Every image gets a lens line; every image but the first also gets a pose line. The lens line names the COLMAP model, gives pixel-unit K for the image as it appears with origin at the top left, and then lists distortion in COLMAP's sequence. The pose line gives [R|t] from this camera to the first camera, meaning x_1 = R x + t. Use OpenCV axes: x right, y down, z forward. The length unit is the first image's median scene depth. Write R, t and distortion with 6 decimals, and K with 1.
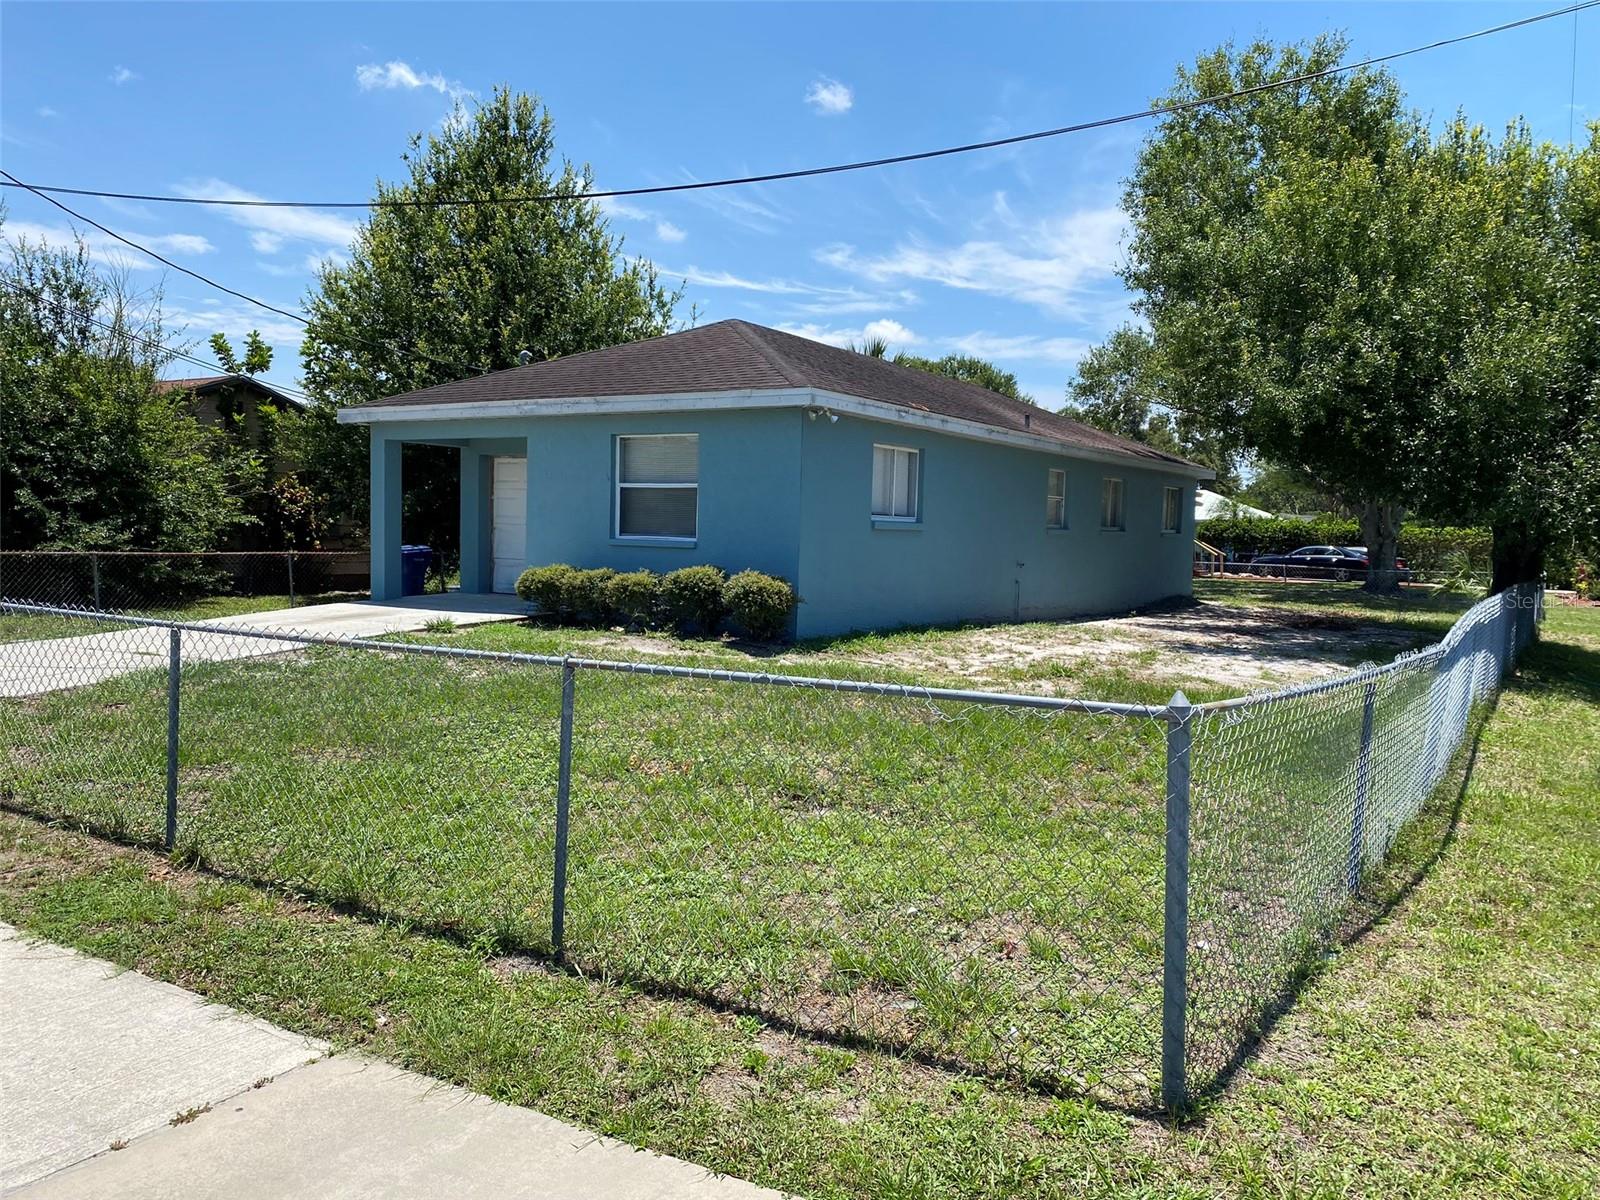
lens RADIAL K [[1256.6, 0, 798.6], [0, 1256.6, 606.7], [0, 0, 1]] dist [0.054680, -0.053525]
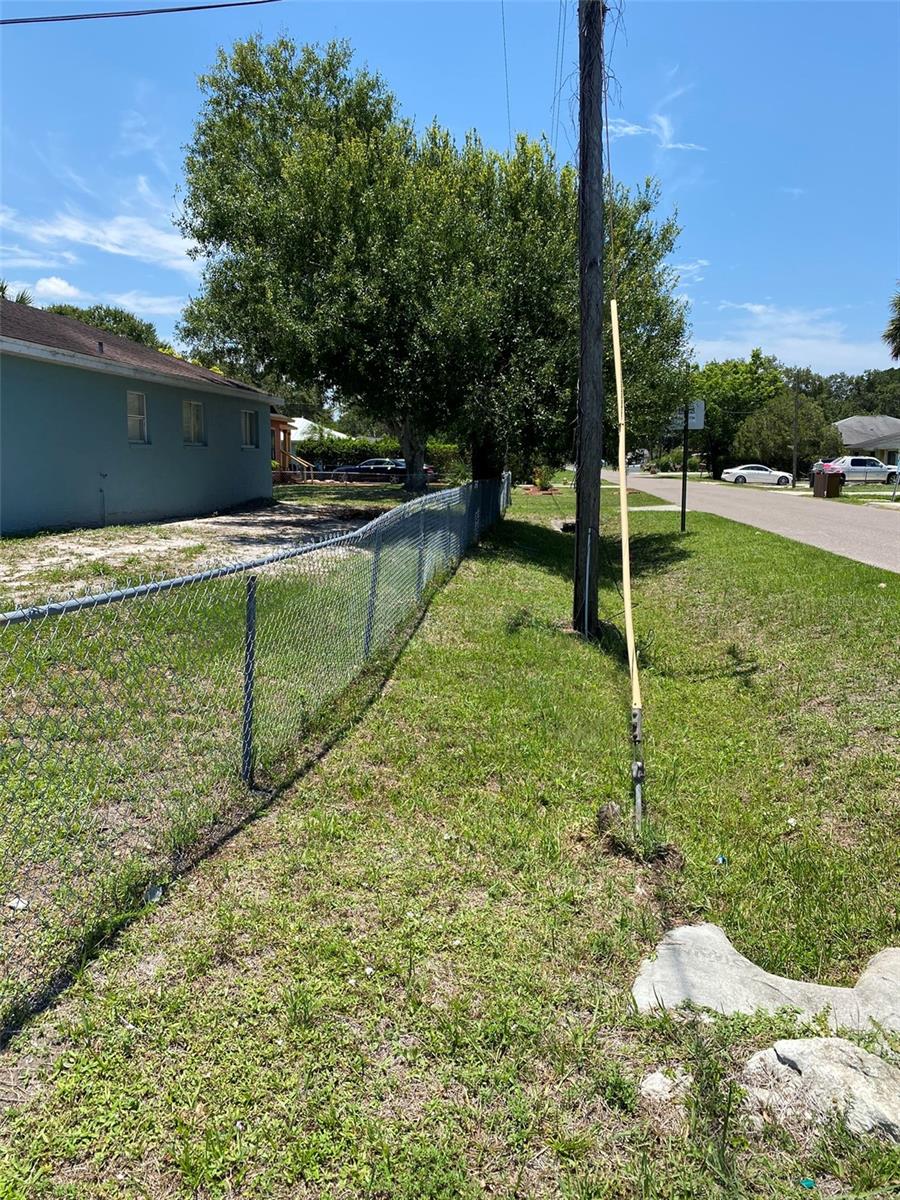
lens RADIAL K [[942.5, 0, 450.8], [0, 942.5, 597.0], [0, 0, 1]] dist [0.054680, -0.053525]
pose [[0.900863, -0.083495, 0.425999, 0.074619], [0.043922, 0.993824, 0.101905, 0.002221], [-0.431877, -0.073092, 0.898966, 0.071380]]
